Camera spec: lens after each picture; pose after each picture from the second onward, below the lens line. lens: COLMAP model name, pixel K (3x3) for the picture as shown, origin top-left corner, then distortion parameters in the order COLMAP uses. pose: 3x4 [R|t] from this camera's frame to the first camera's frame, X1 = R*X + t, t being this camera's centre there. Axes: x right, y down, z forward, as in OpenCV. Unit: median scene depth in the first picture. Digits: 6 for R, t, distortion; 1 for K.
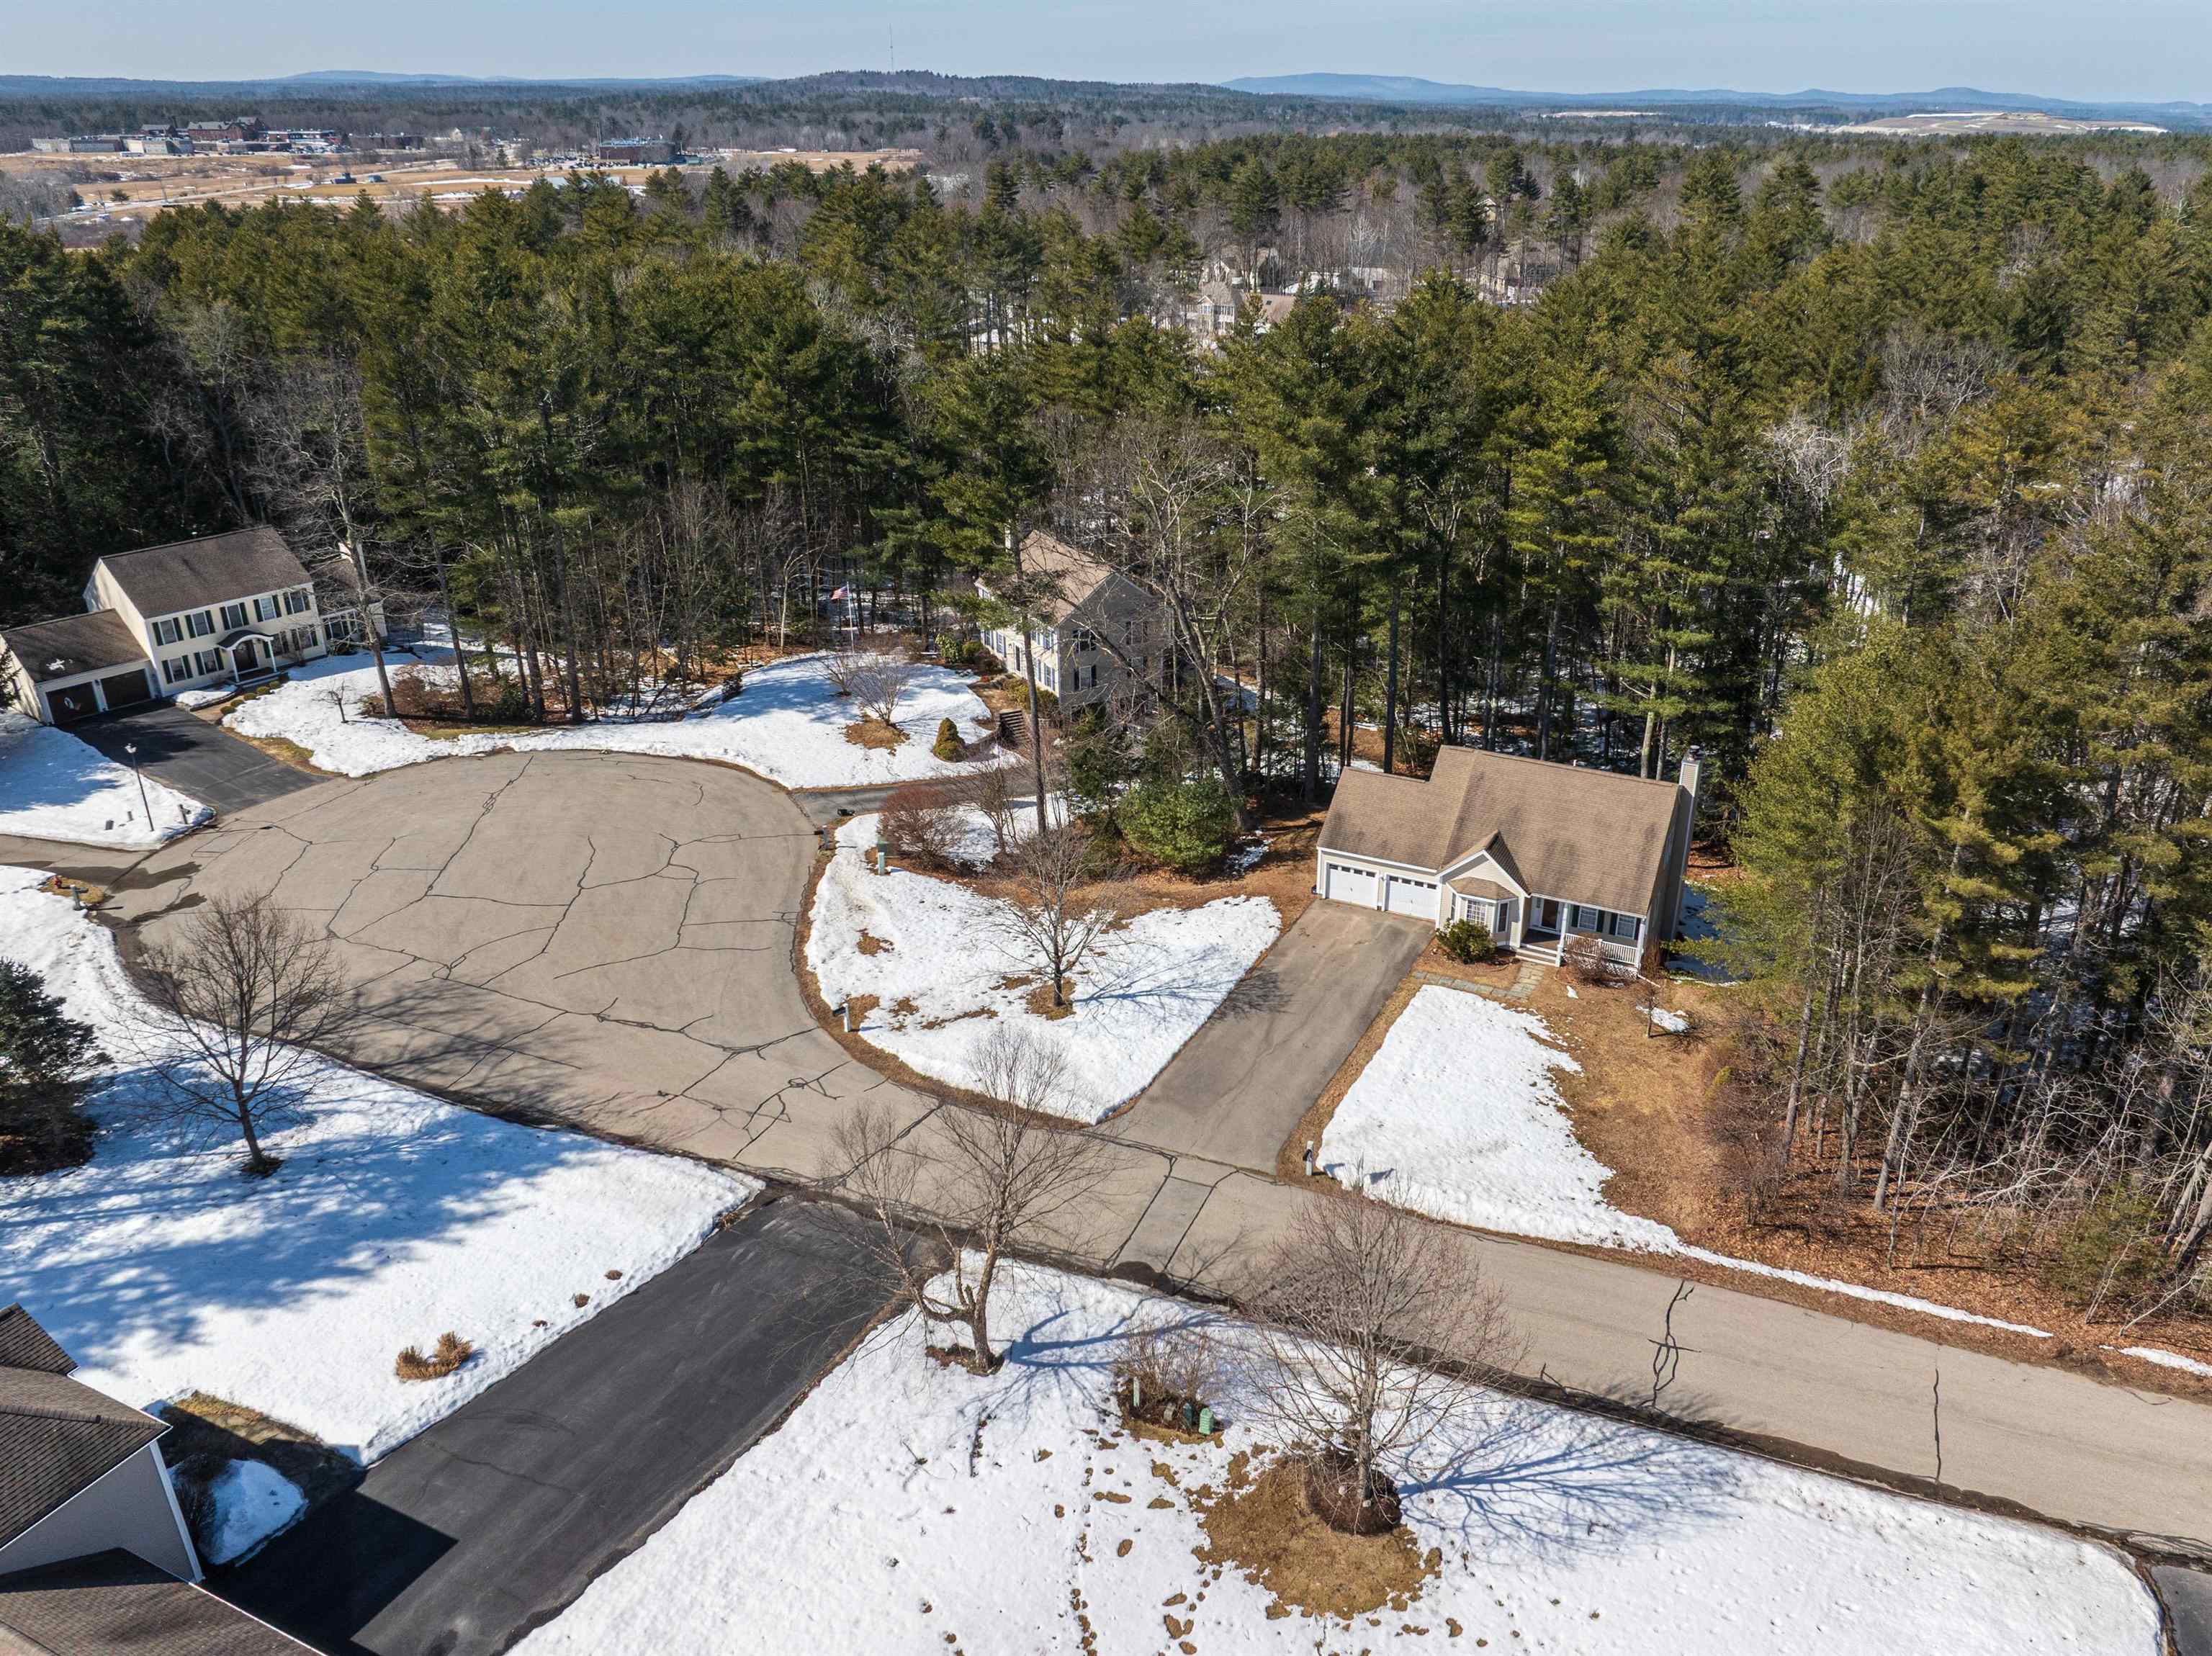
lens RADIAL K [[1644.0, 0, 1106.0], [0, 1644.0, 828.0], [0, 0, 1]] dist [-0.060513, 0.031045]
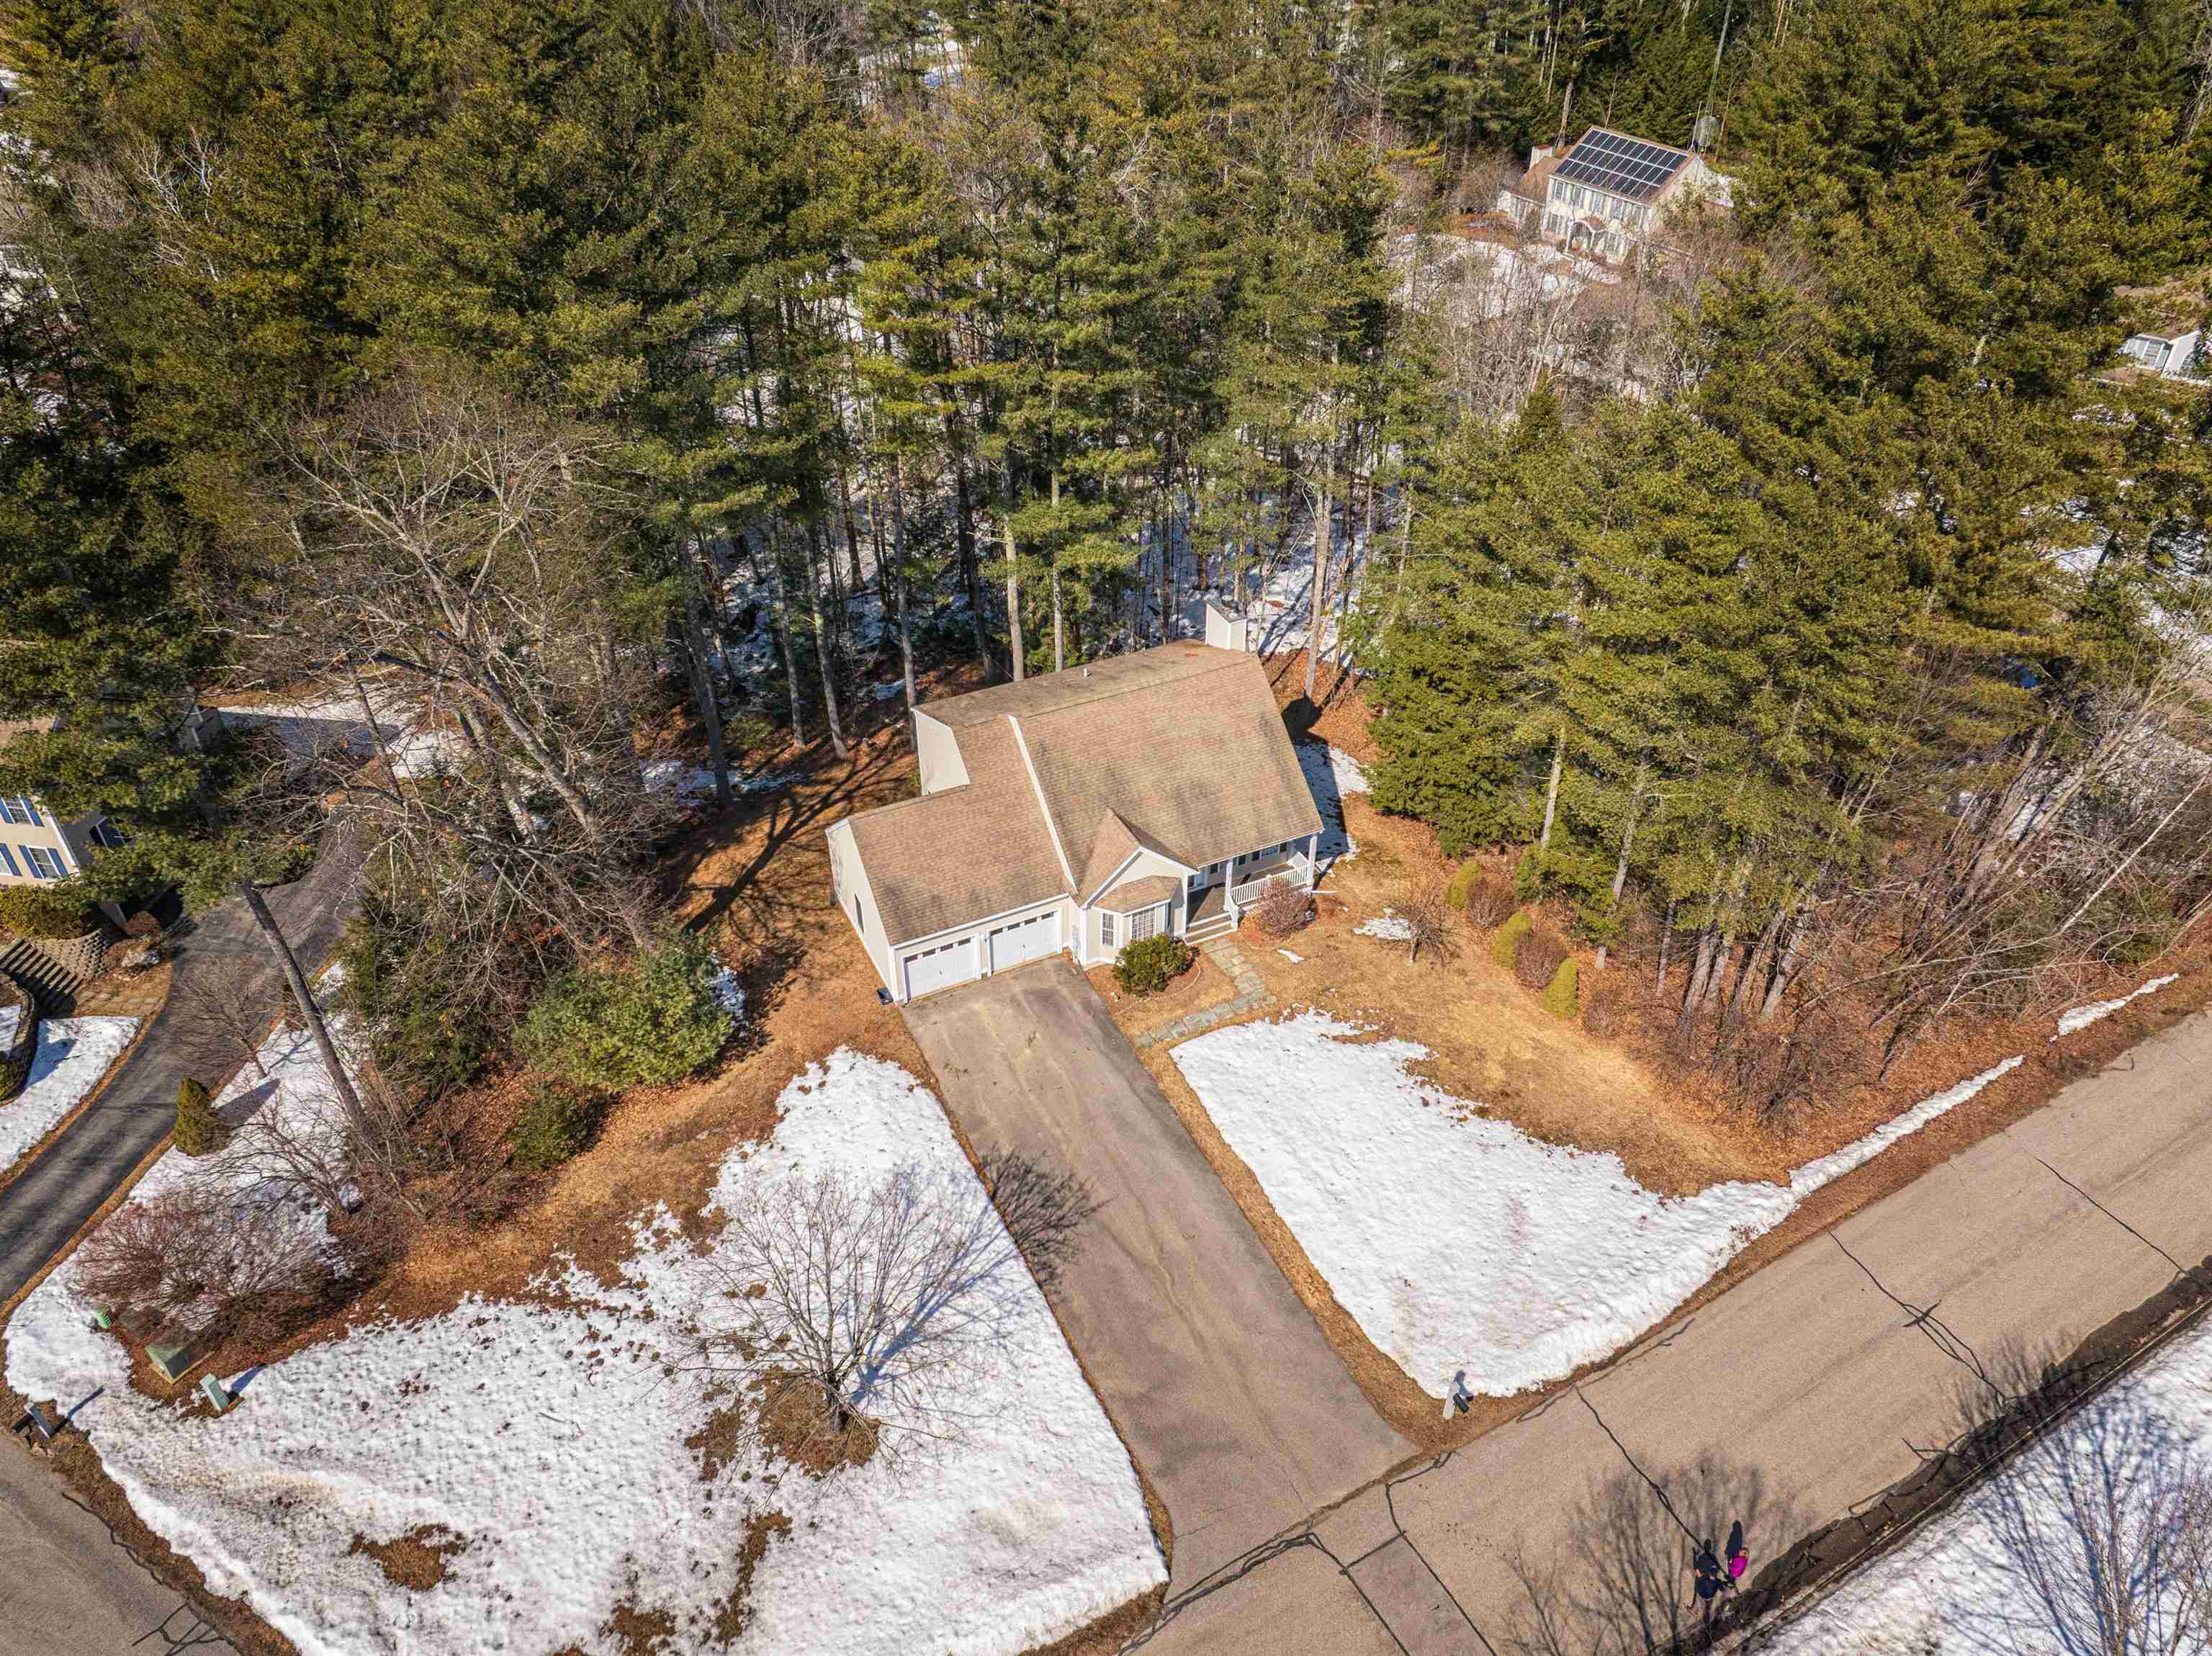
lens RADIAL K [[1644.0, 0, 1106.0], [0, 1644.0, 828.0], [0, 0, 1]] dist [-0.060513, 0.031045]
pose [[0.597752, -0.475352, 0.645549, -0.240648], [0.331822, 0.879731, 0.340539, -0.243459], [-0.729786, 0.010650, 0.683593, 0.508027]]
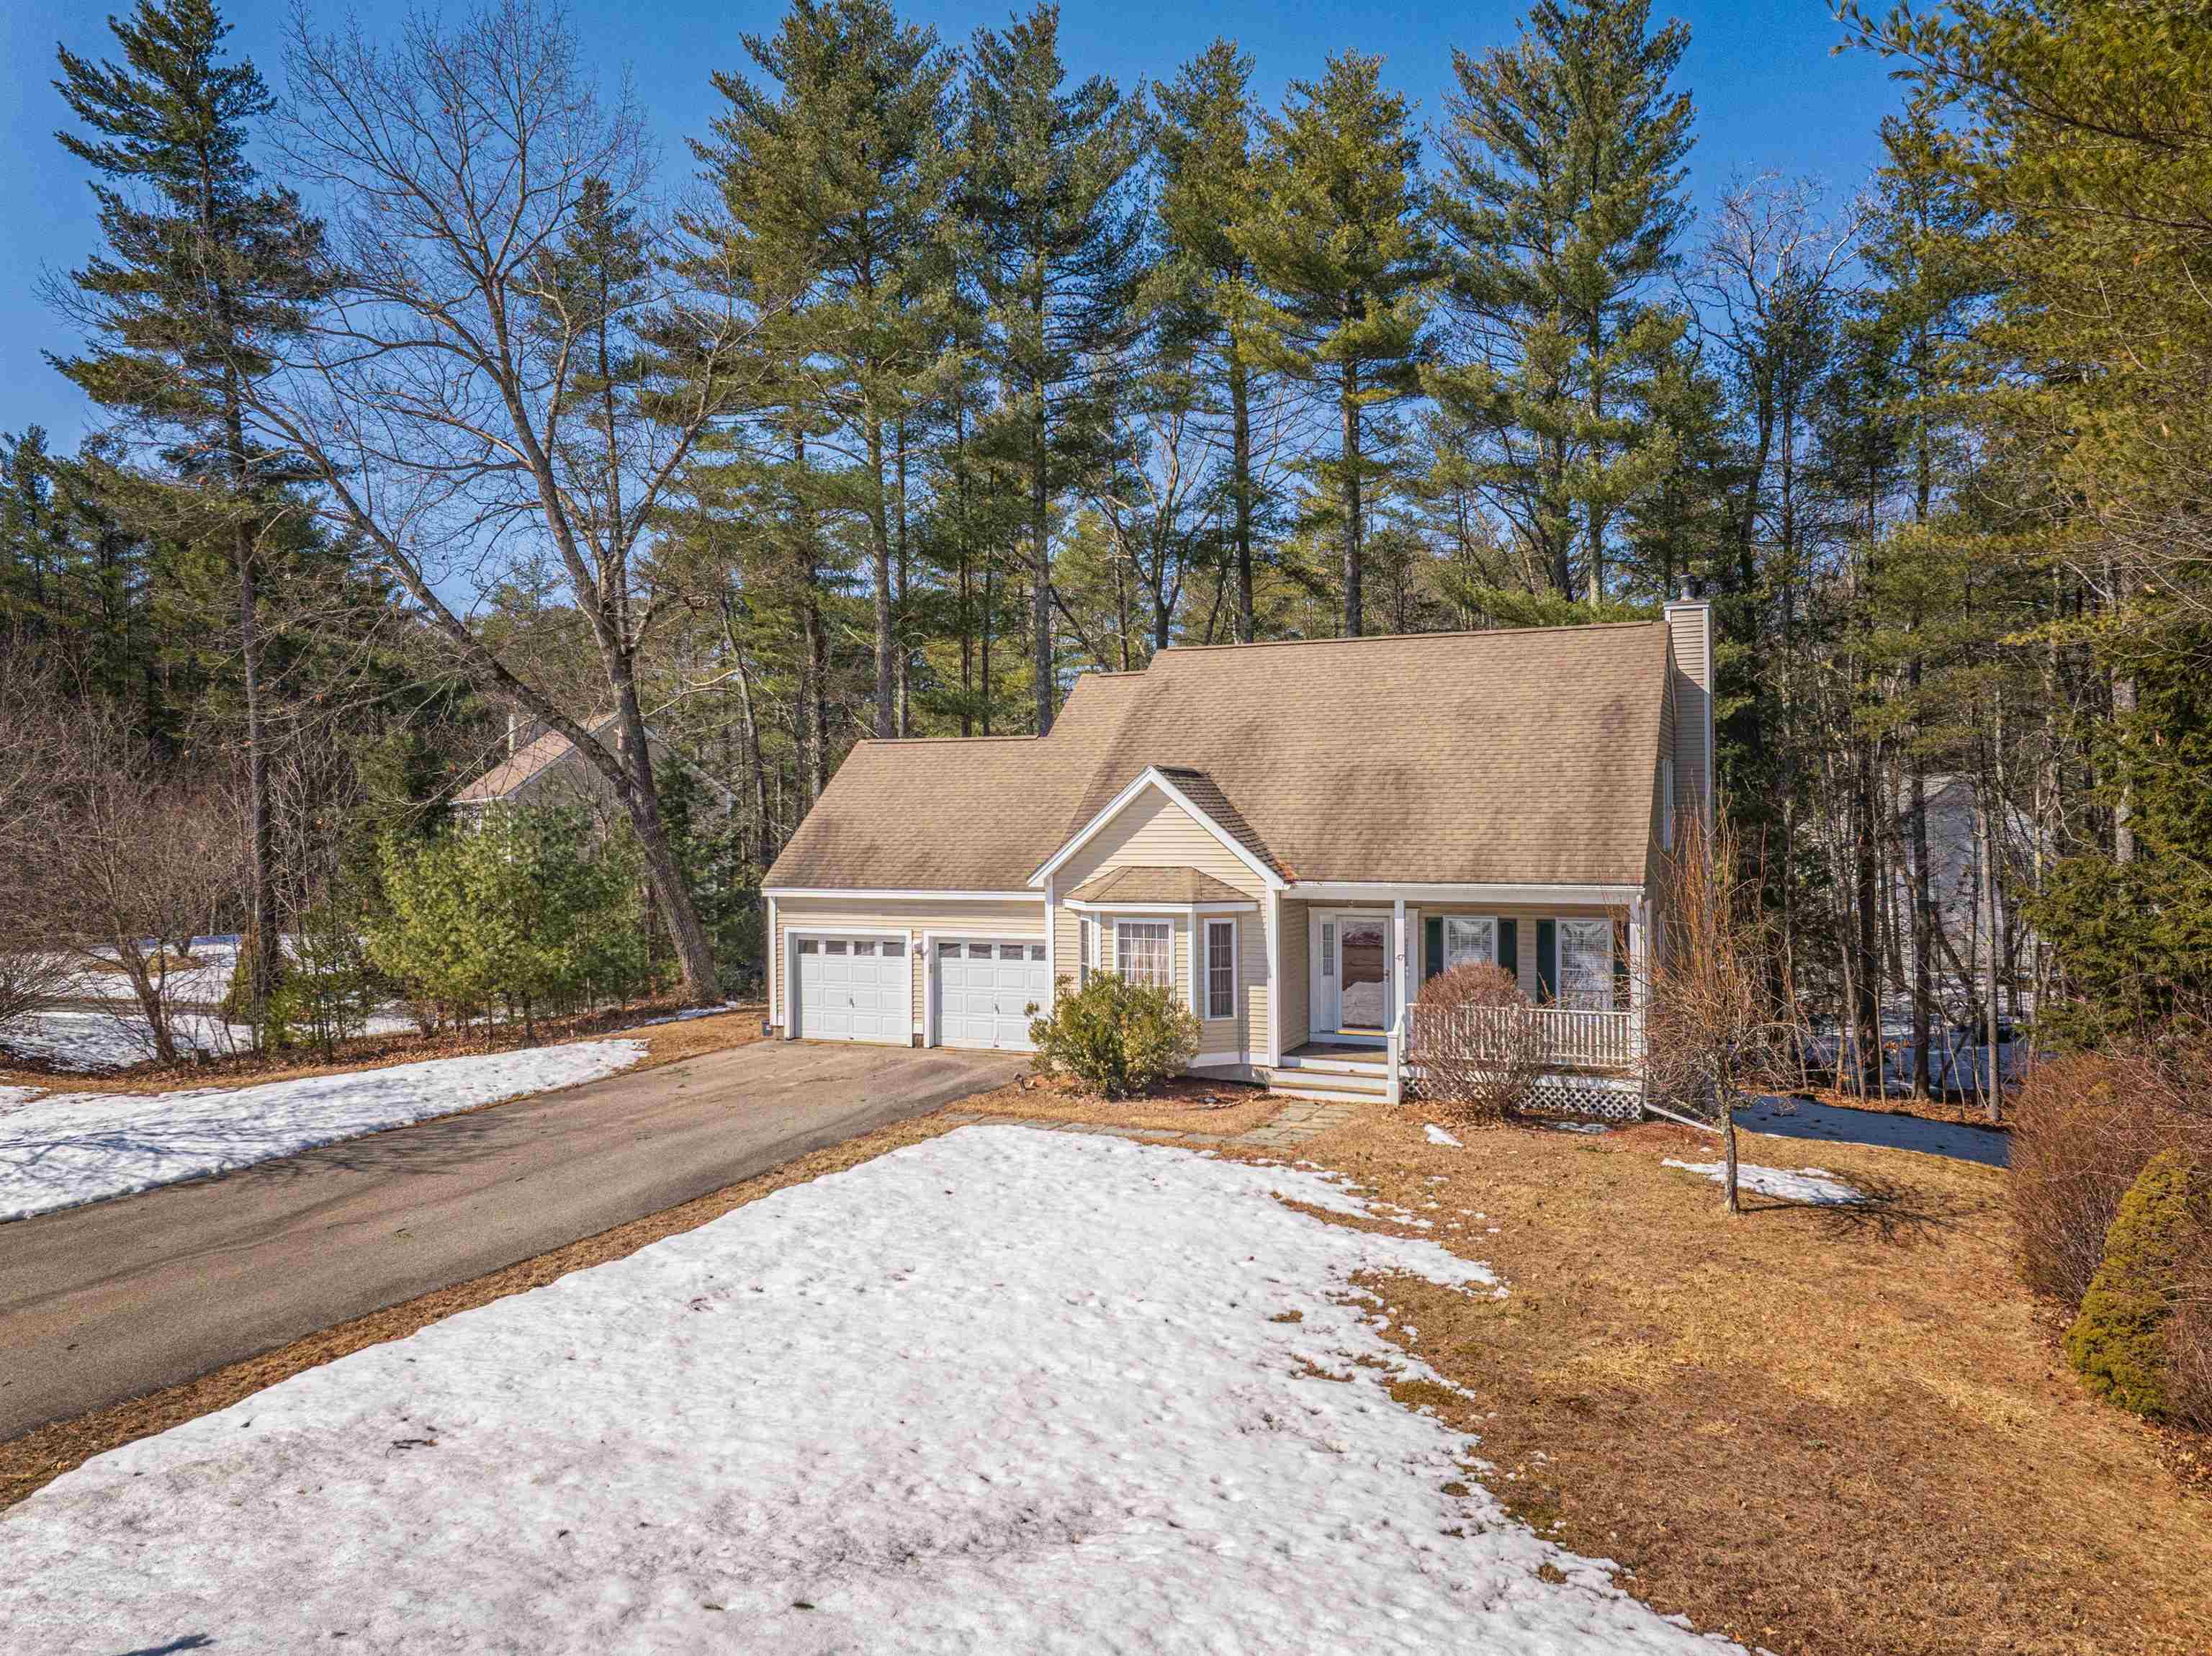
lens RADIAL K [[1574.1, 0, 1106.0], [0, 1574.1, 828.0], [0, 0, 1]] dist [-0.035750, 0.002671]
pose [[0.998122, 0.005260, 0.061033, 0.198234], [0.020364, 0.911159, -0.411553, 0.161642], [-0.057775, 0.412022, 0.909340, 0.692223]]
